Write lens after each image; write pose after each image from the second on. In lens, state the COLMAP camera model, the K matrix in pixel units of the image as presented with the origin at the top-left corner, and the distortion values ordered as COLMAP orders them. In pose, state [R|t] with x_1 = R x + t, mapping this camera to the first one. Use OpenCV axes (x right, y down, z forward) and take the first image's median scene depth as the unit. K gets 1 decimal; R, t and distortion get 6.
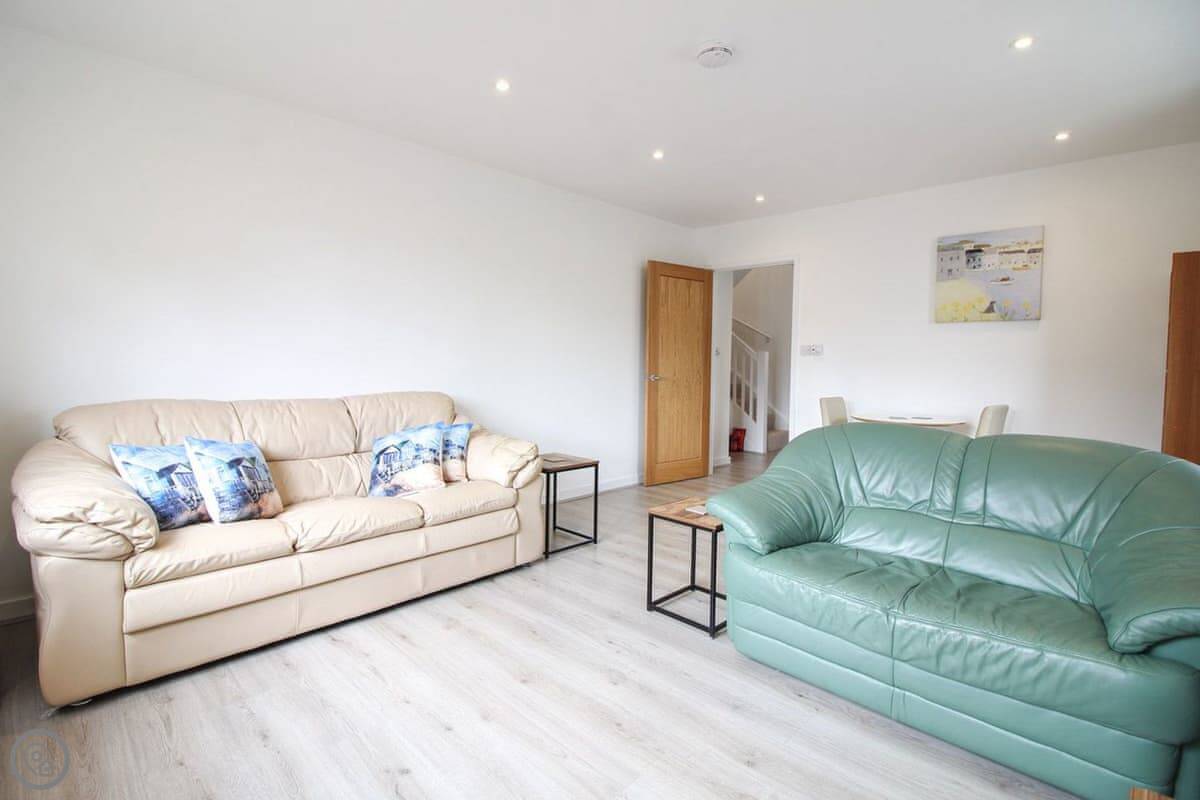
lens RADIAL K [[577.6, 0, 588.7], [0, 577.6, 381.2], [0, 0, 1]] dist [-0.000116, -0.011128]
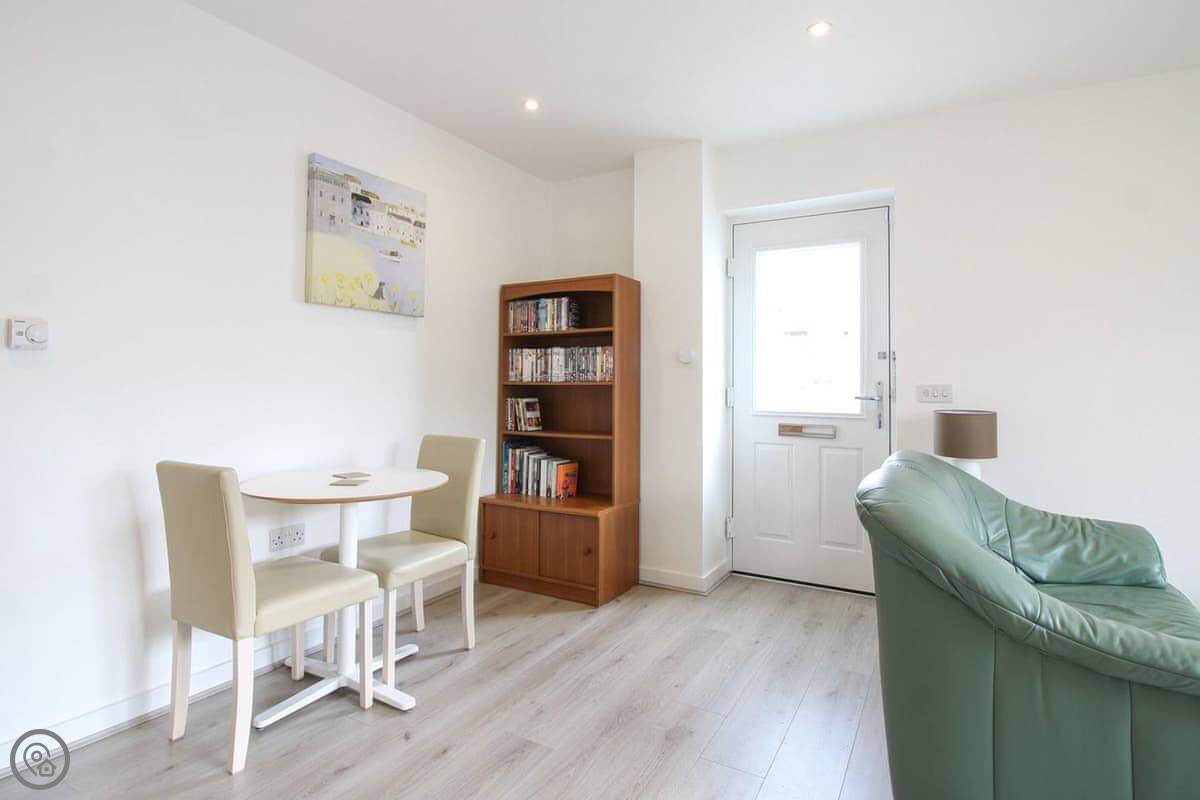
lens RADIAL K [[607.7, 0, 591.4], [0, 607.7, 367.2], [0, 0, 1]] dist [0.002947, -0.000948]
pose [[-0.250594, 0.006504, 0.968070, -0.039909], [0.018605, 0.999825, -0.001902, -0.032623], [-0.967913, 0.017535, -0.250671, 0.895275]]
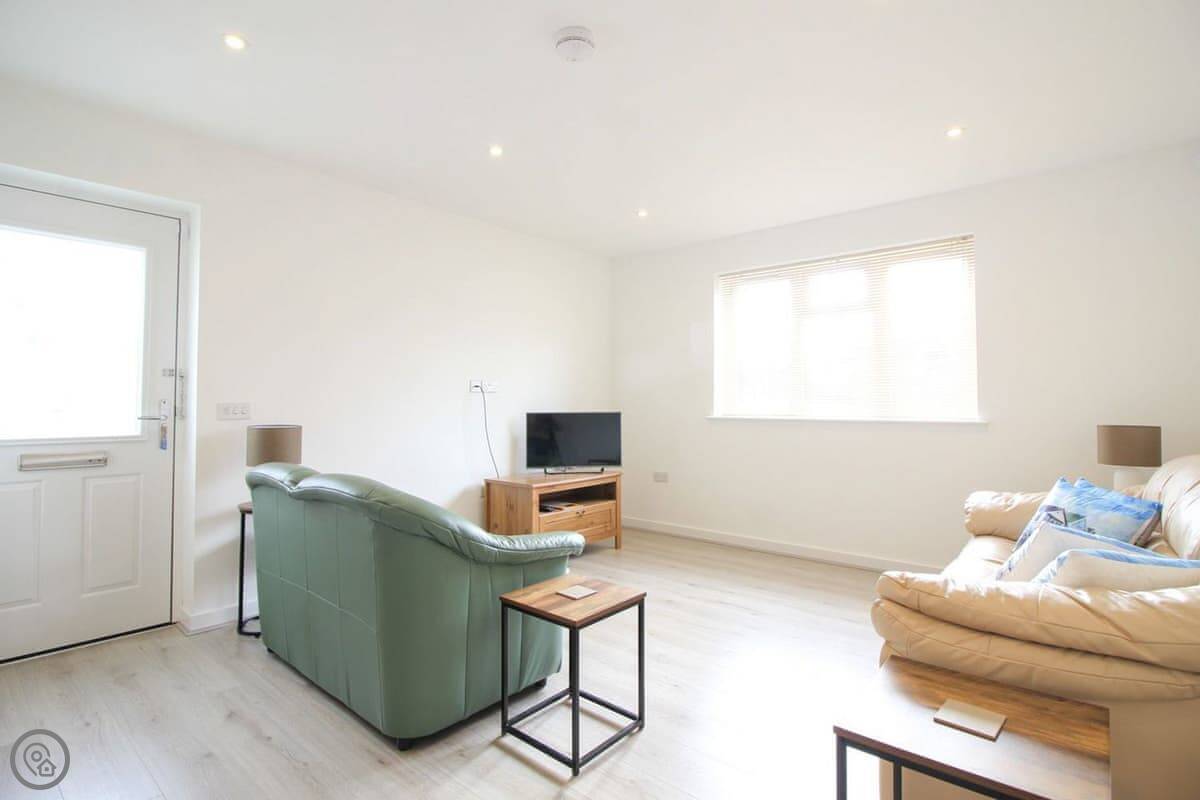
lens RADIAL K [[577.6, 0, 602.2], [0, 577.6, 387.3], [0, 0, 1]] dist [-0.000116, -0.011128]
pose [[-0.997400, -0.015934, -0.070275, 0.135351], [-0.016117, 0.999868, 0.002051, -0.034720], [0.070234, 0.003178, -0.997526, 1.075860]]
